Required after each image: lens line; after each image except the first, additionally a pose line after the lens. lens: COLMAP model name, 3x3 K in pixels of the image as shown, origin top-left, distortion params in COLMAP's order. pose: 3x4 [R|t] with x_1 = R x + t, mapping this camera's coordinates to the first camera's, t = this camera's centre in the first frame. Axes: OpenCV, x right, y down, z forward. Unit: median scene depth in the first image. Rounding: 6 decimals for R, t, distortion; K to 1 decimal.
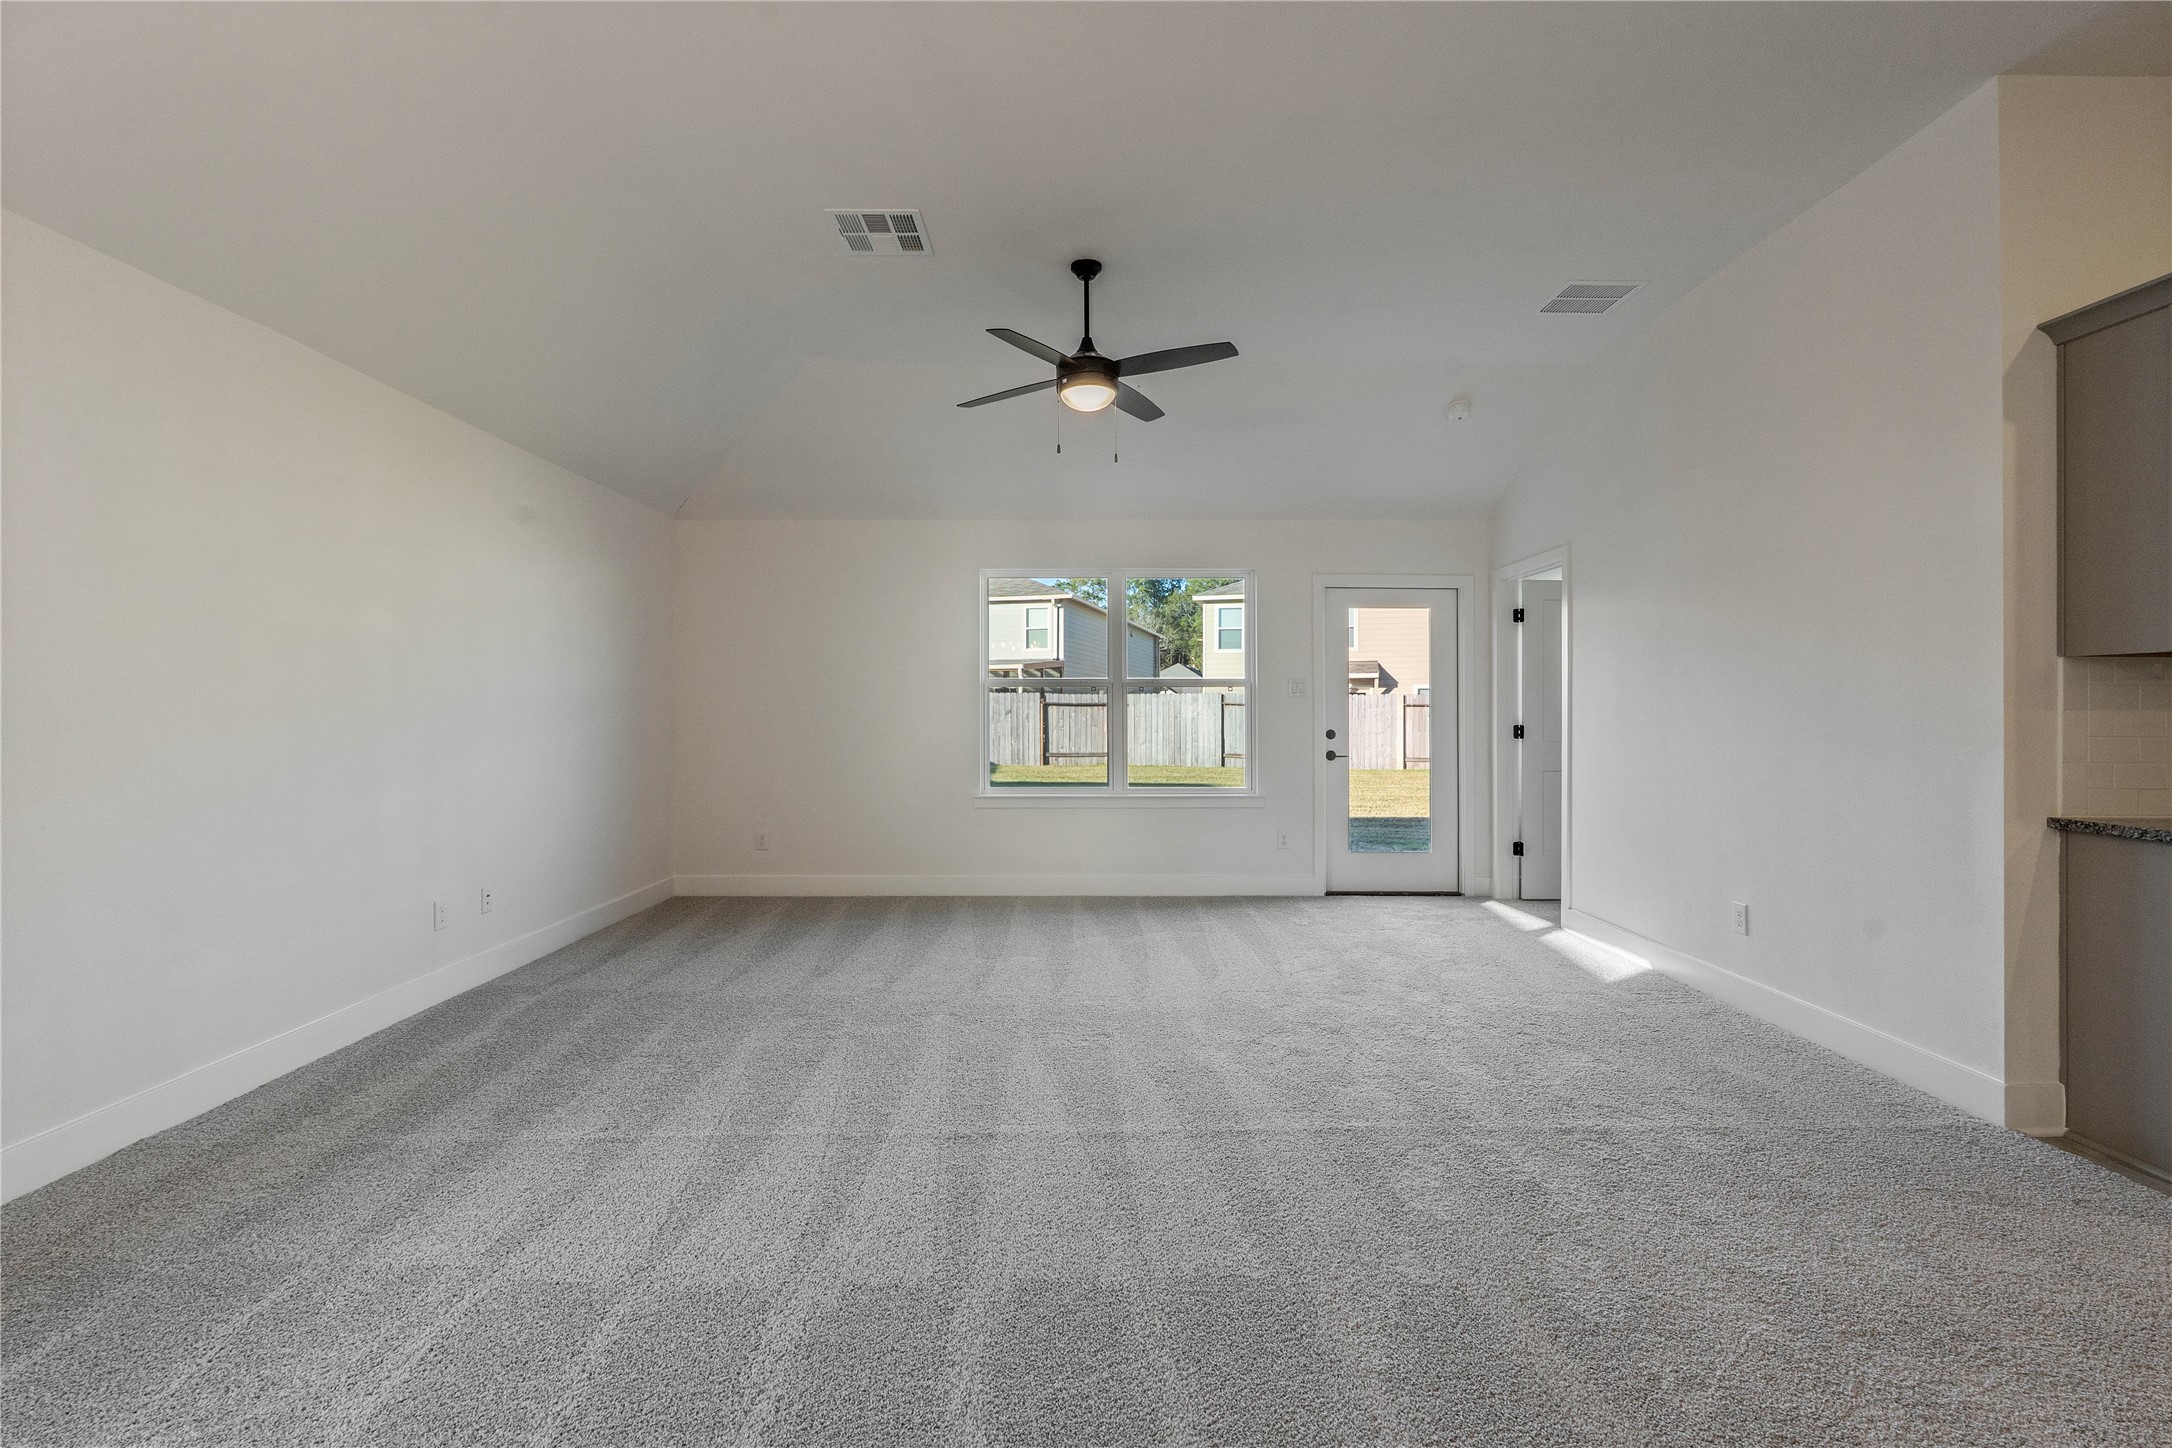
lens RADIAL K [[988.7, 0, 1077.3], [0, 988.7, 691.8], [0, 0, 1]] dist [0.002878, 0.001393]
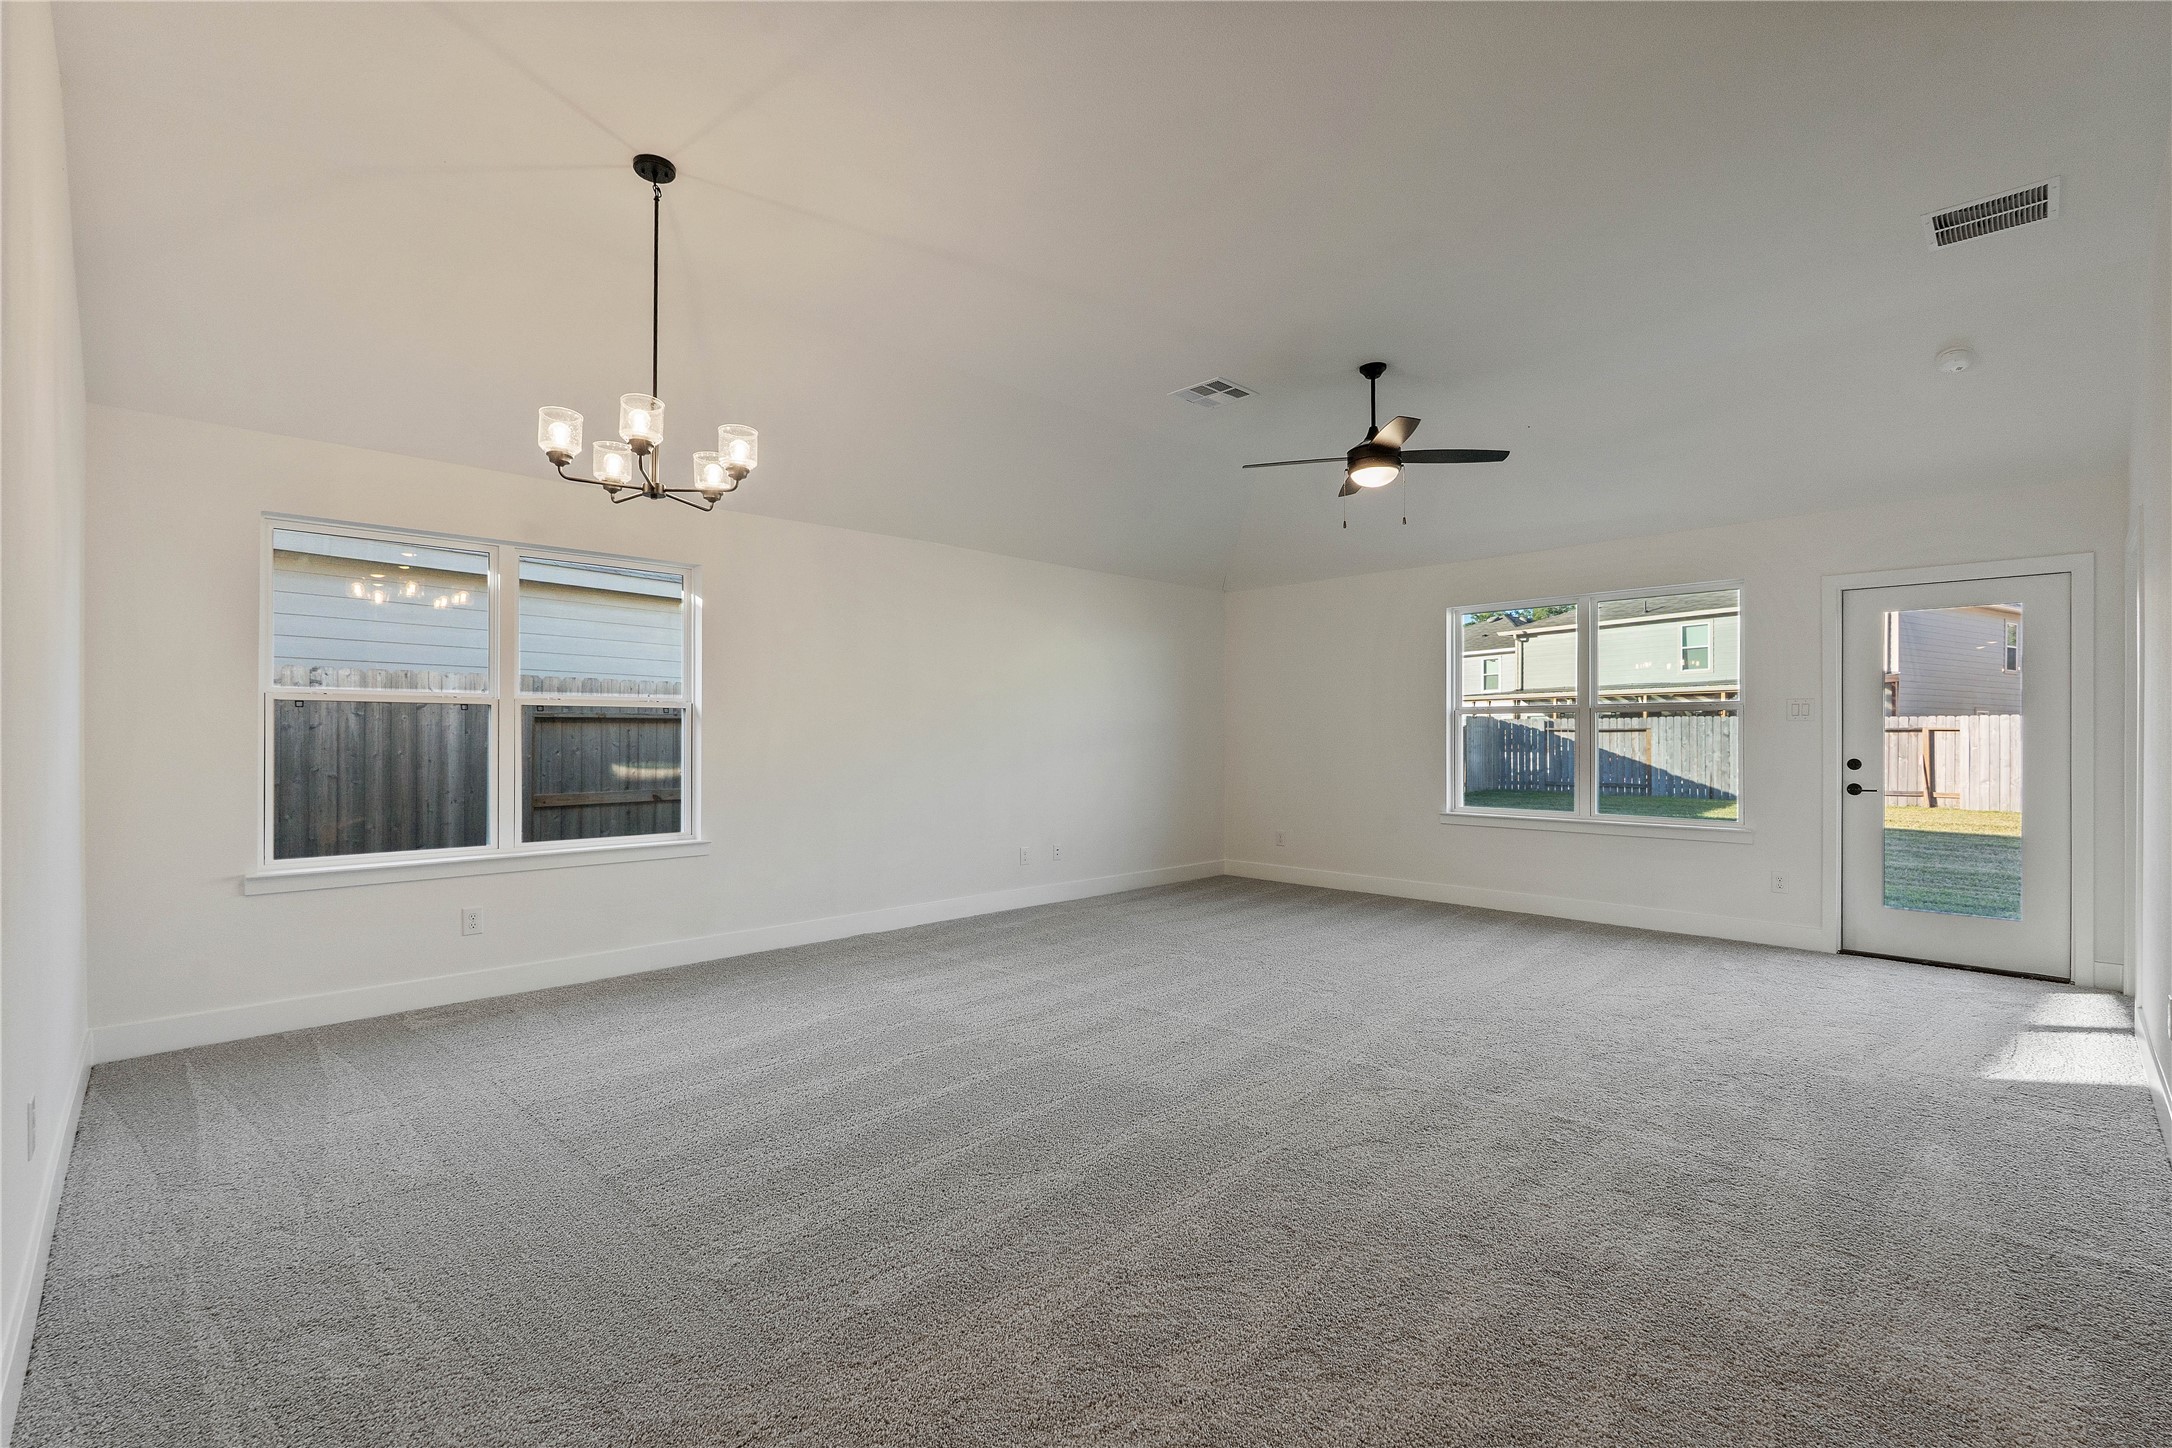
lens RADIAL K [[988.7, 0, 1088.0], [0, 988.7, 733.2], [0, 0, 1]] dist [0.002878, 0.001393]
pose [[0.686903, -0.003884, -0.726739, 0.566082], [0.013786, 0.999875, 0.007686, 0.000726], [0.726618, -0.015299, 0.686871, -0.075217]]
